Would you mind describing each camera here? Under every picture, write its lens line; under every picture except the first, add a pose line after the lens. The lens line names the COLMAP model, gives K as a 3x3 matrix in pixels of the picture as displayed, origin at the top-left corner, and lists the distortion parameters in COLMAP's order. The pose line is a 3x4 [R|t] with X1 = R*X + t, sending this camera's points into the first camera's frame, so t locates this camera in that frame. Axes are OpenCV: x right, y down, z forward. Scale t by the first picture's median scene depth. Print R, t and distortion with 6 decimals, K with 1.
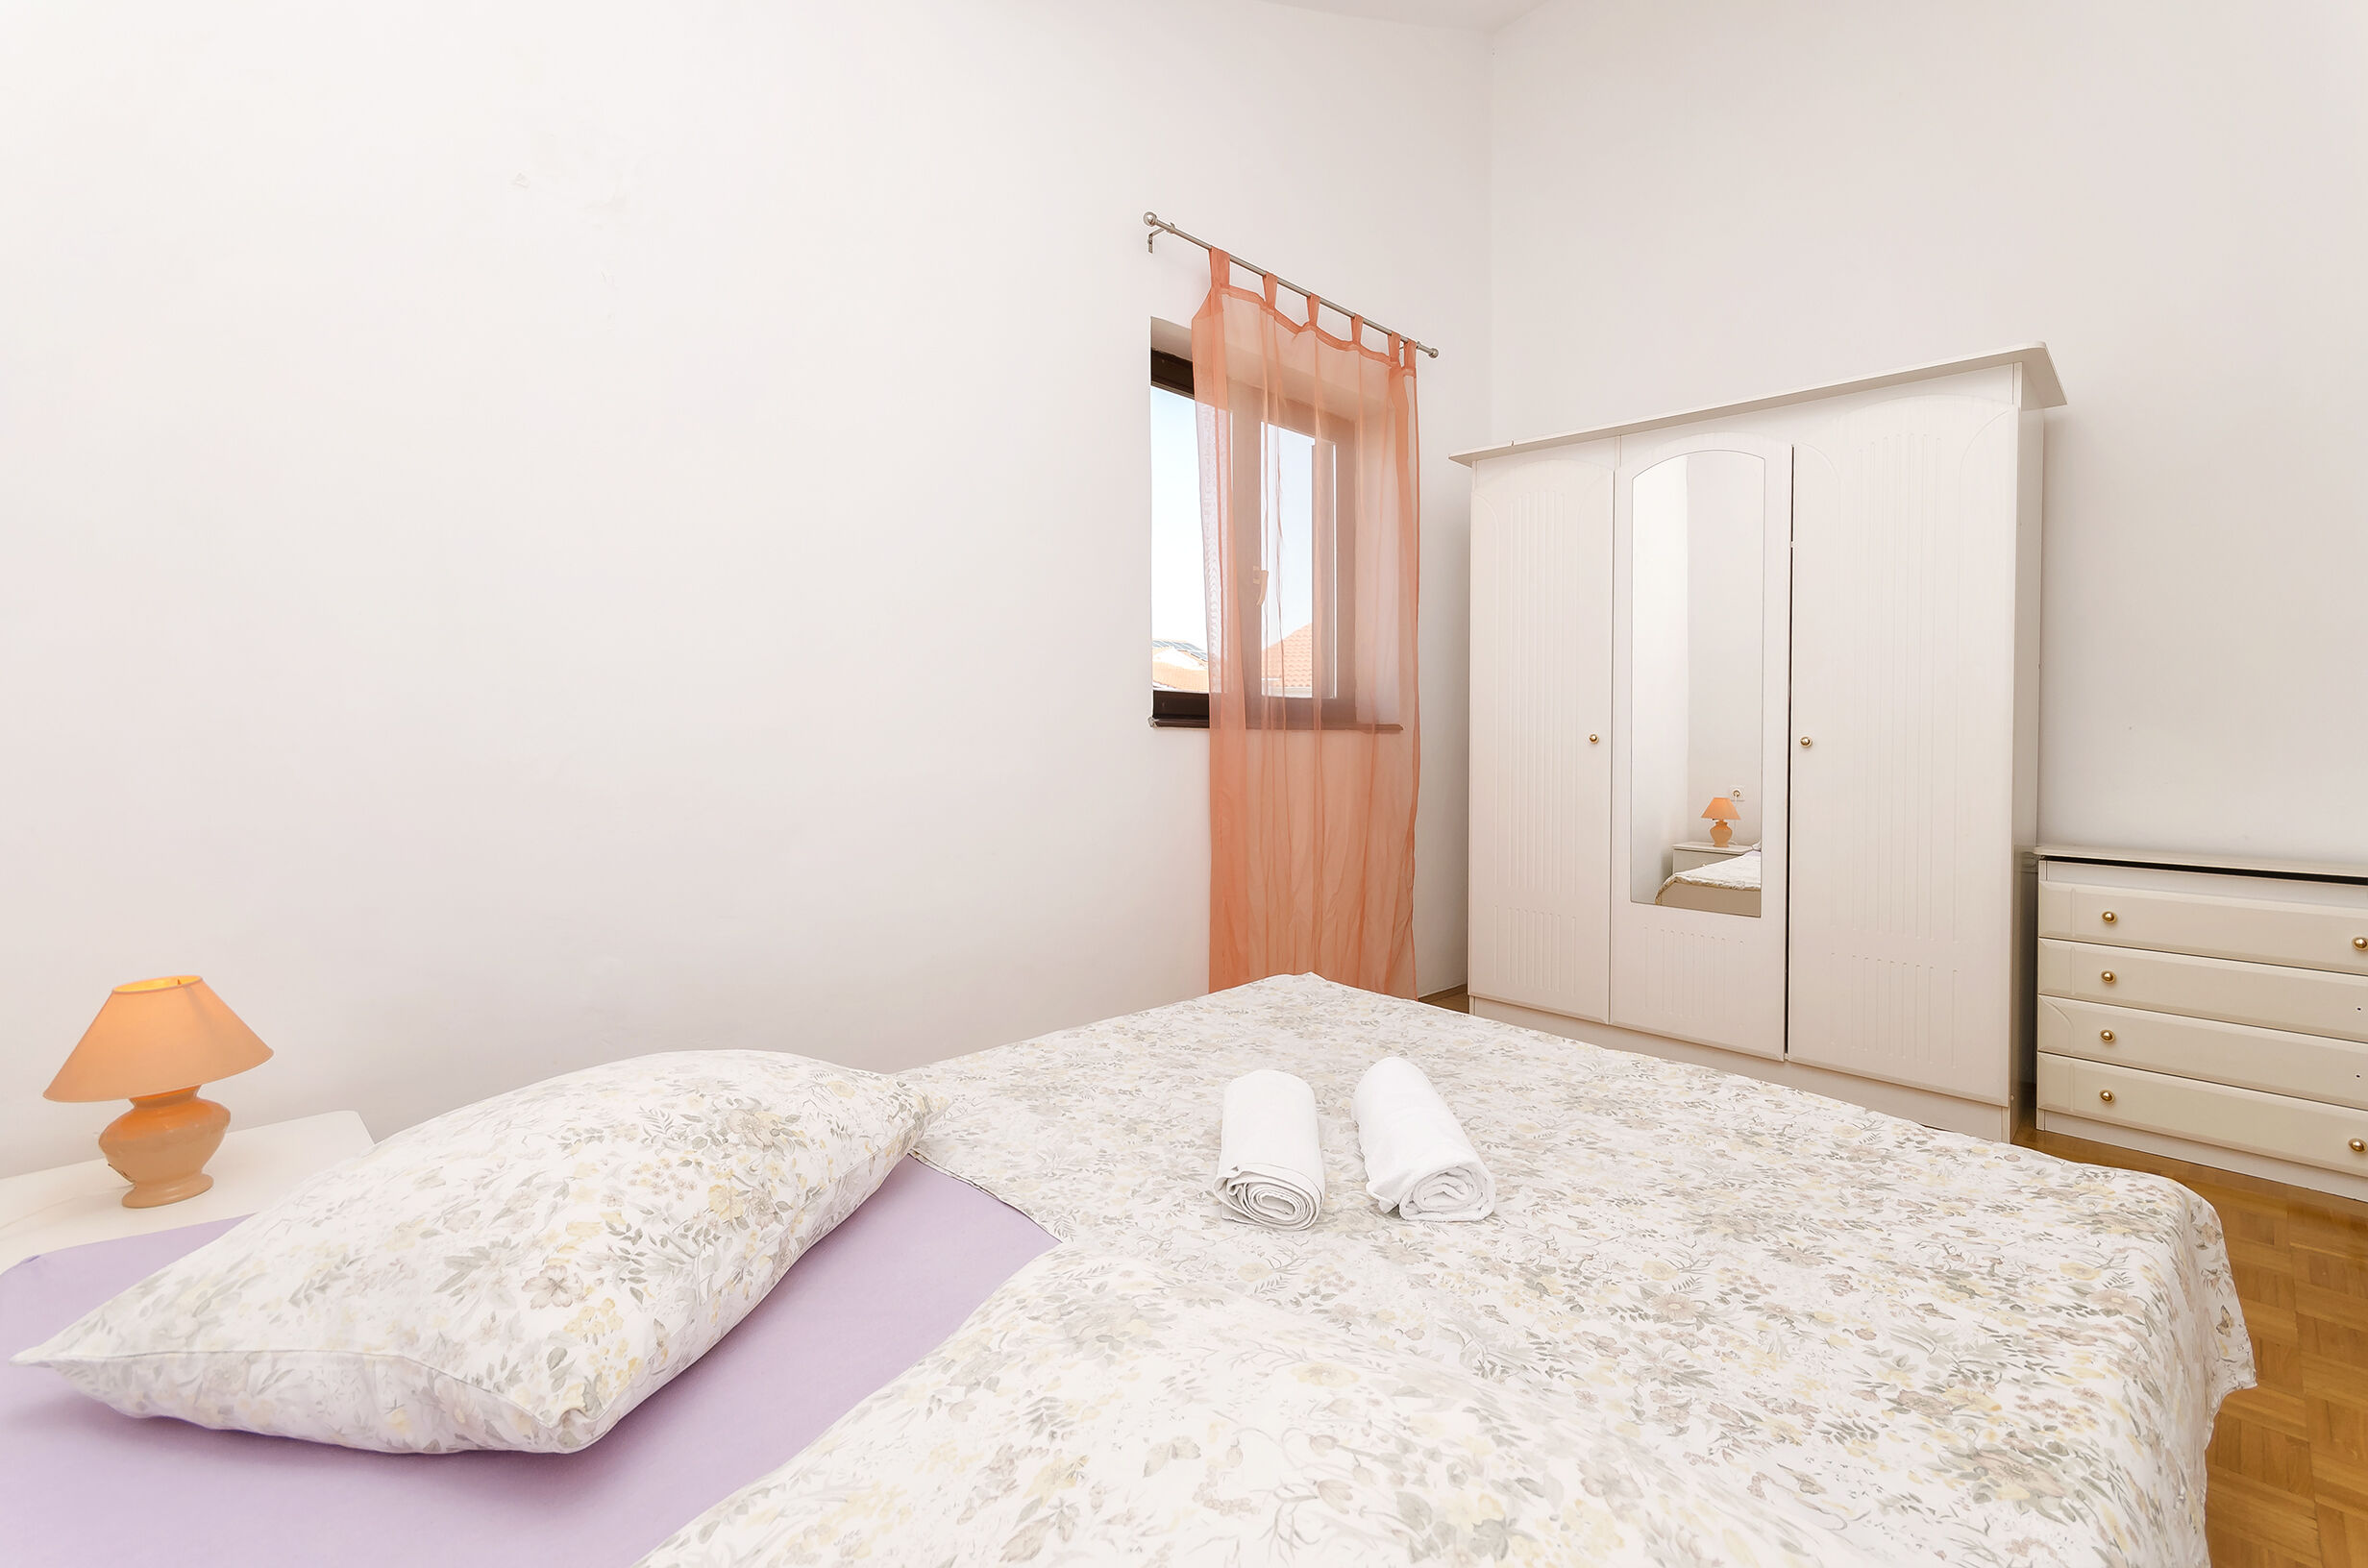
lens RADIAL K [[1064.3, 0, 1203.9], [0, 1064.3, 765.9], [0, 0, 1]] dist [0.007861, -0.001182]
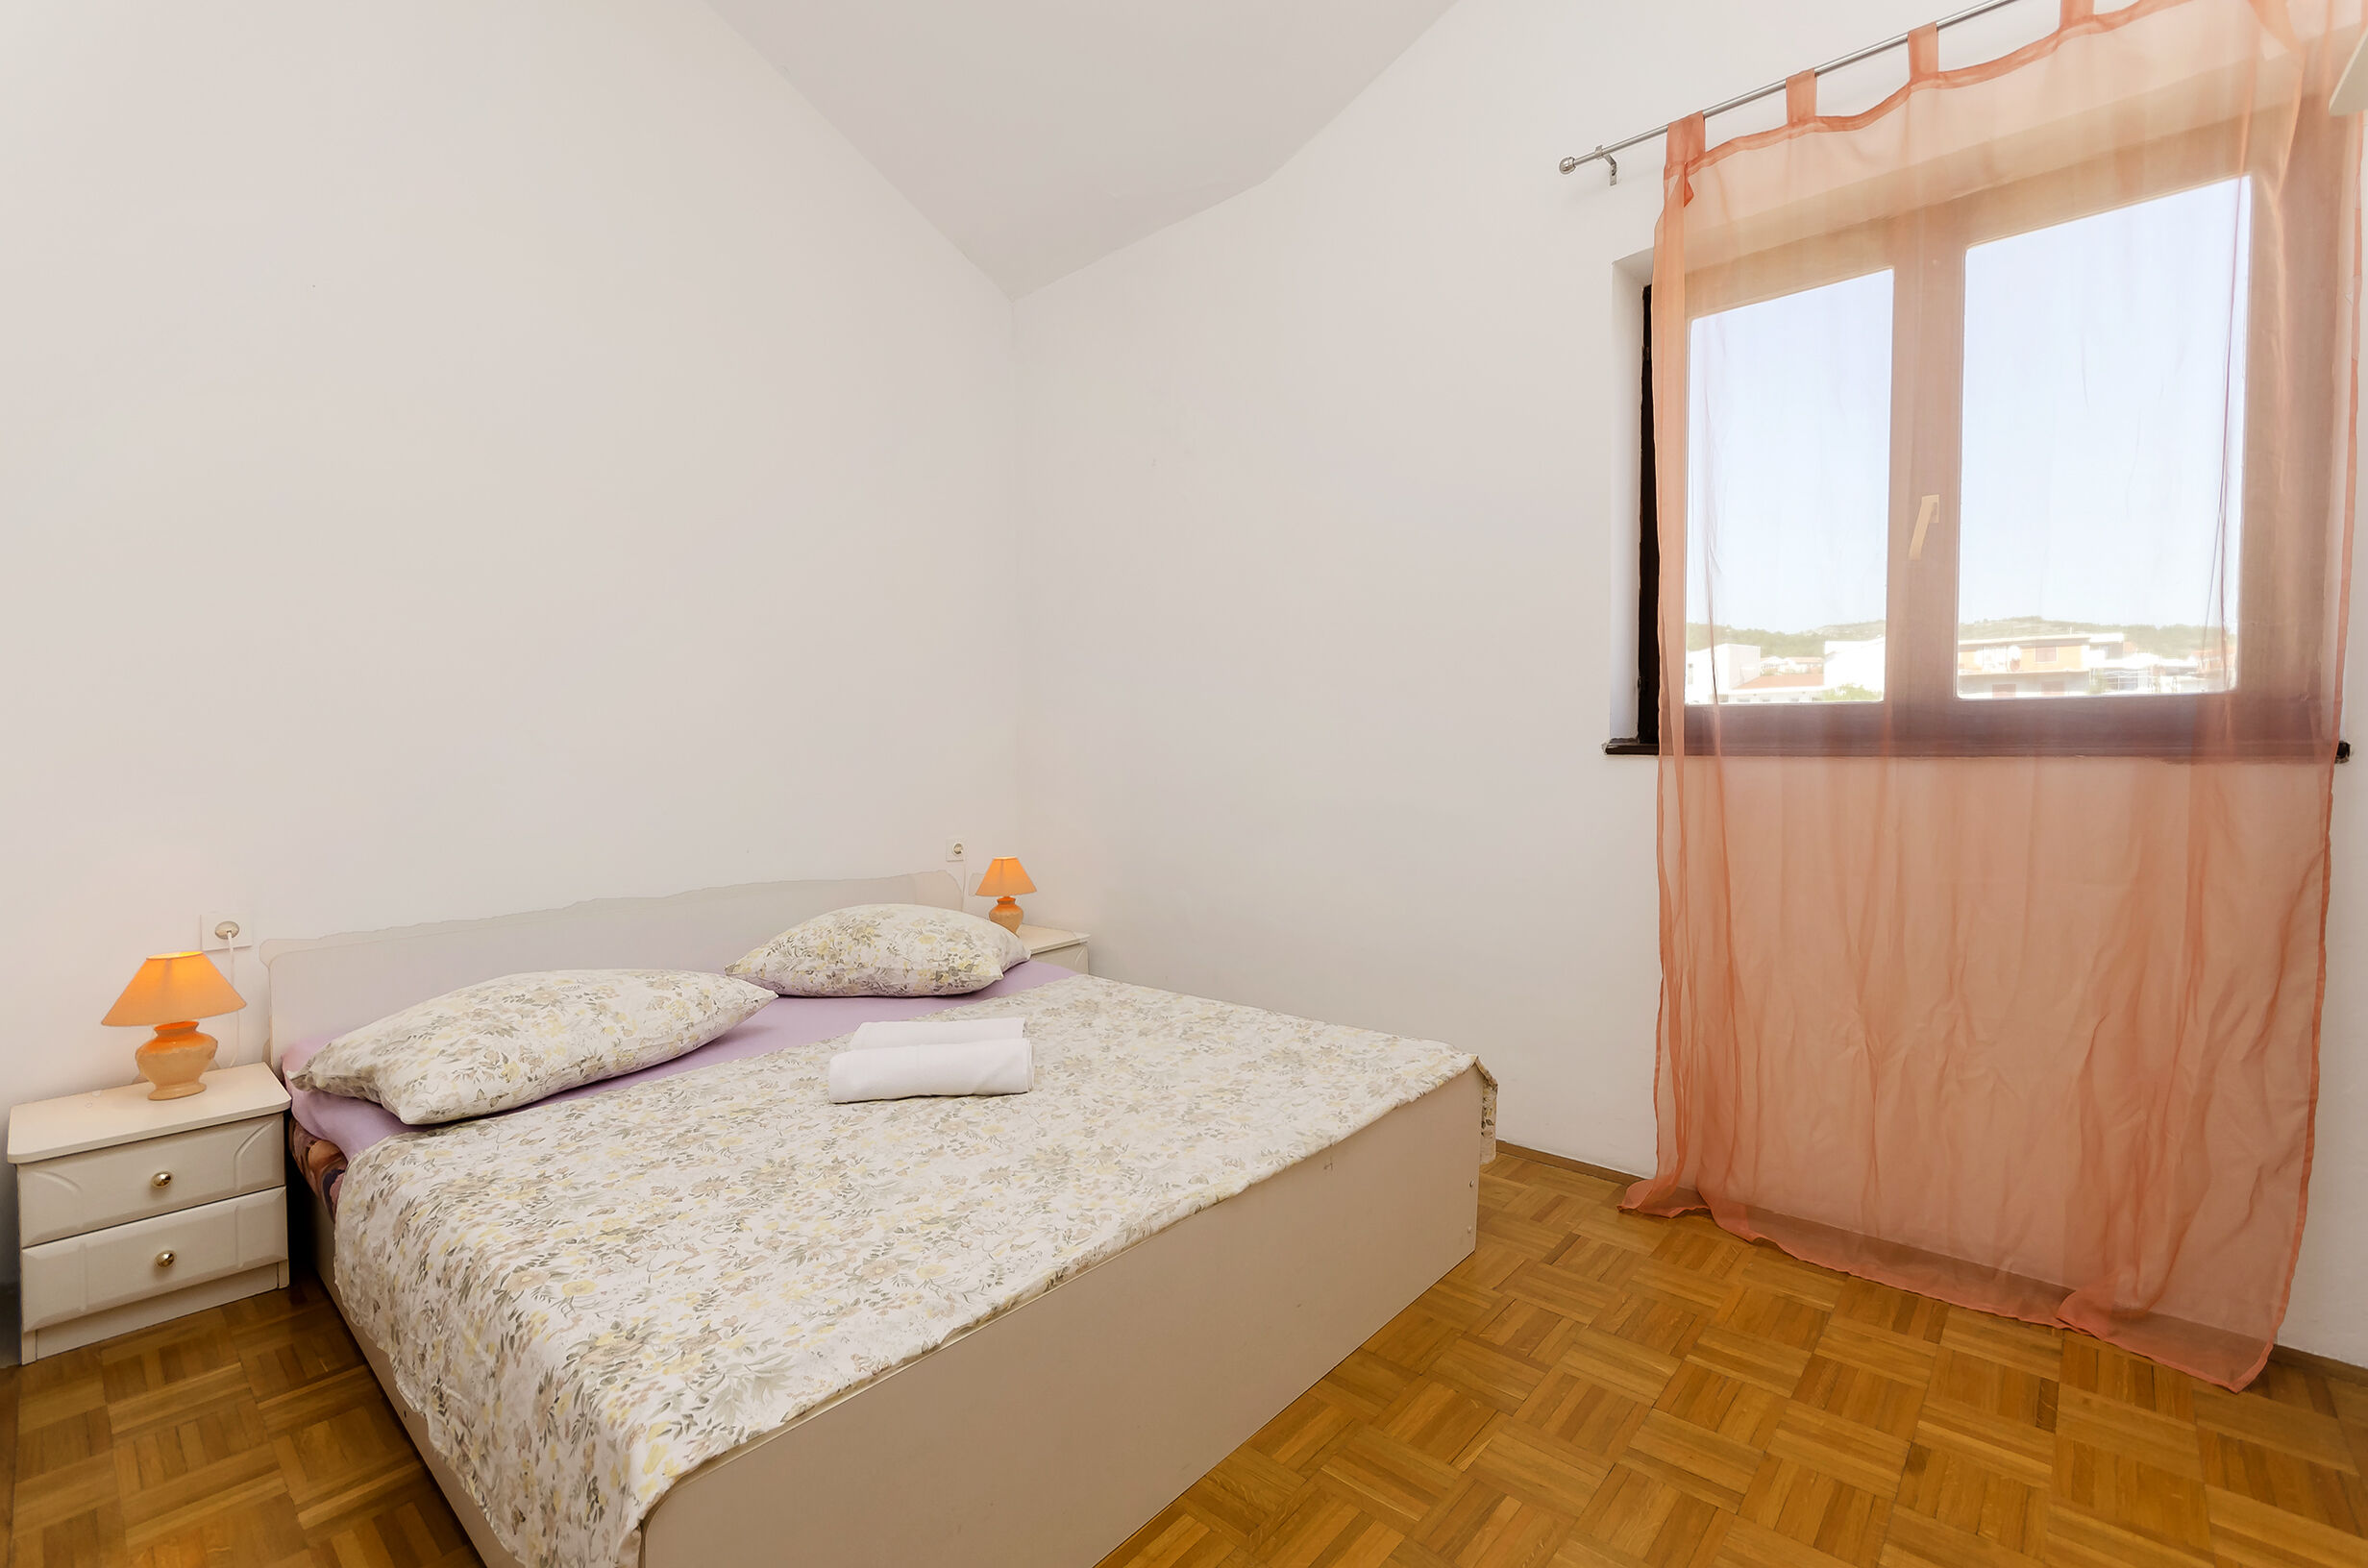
lens RADIAL K [[1064.3, 0, 1203.5], [0, 1064.3, 789.0], [0, 0, 1]] dist [0.007861, -0.001182]
pose [[0.045577, 0.034317, -0.998371, 1.679215], [-0.020510, 0.999231, 0.033410, -0.064662], [0.998750, 0.018954, 0.046245, 1.387406]]
